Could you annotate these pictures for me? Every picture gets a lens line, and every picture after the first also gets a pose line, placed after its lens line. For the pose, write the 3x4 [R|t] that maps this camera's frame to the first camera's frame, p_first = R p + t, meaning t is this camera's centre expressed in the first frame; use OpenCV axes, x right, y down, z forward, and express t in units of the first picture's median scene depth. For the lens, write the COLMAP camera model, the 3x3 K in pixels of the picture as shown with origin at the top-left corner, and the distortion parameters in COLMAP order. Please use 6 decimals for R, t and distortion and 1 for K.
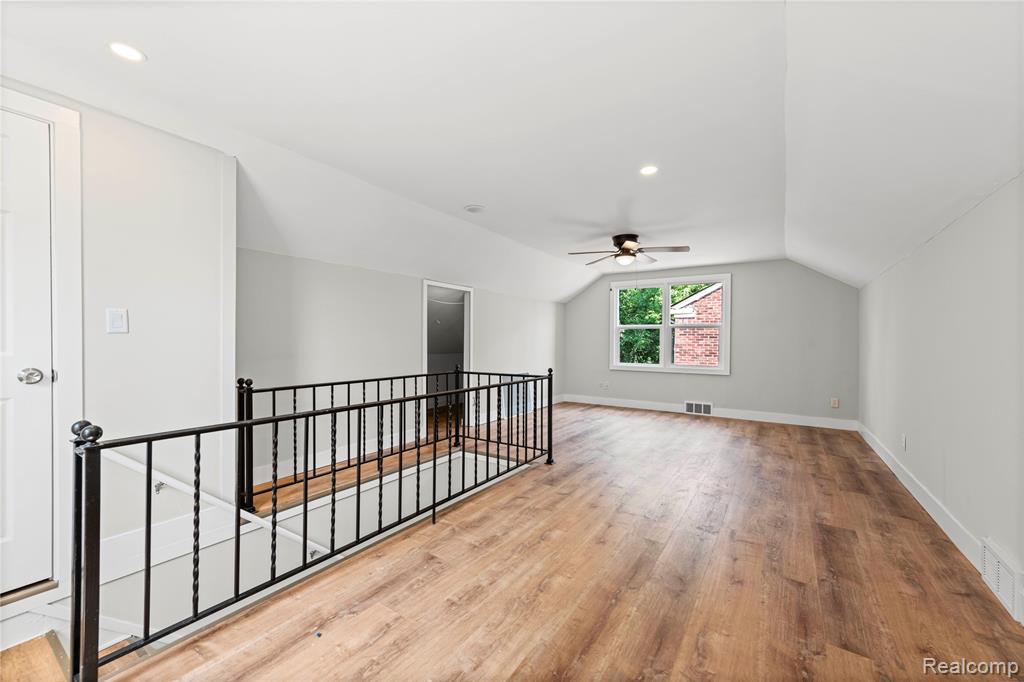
lens RADIAL K [[405.9, 0, 512.0], [0, 405.9, 341.0], [0, 0, 1]] dist [0.001346, 0.000117]
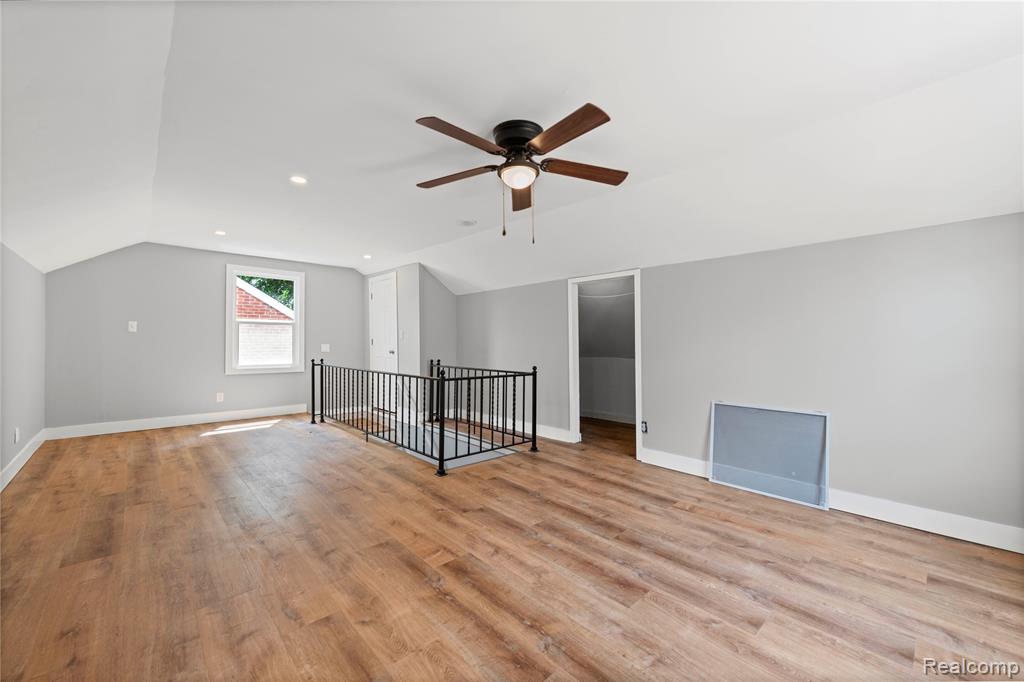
lens RADIAL K [[405.9, 0, 512.0], [0, 405.9, 341.0], [0, 0, 1]] dist [0.001346, 0.000117]
pose [[-0.234261, -0.011767, -0.972103, 1.122450], [-0.009028, 0.999910, -0.009928, 0.011456], [0.972132, 0.006450, -0.234346, 1.625775]]
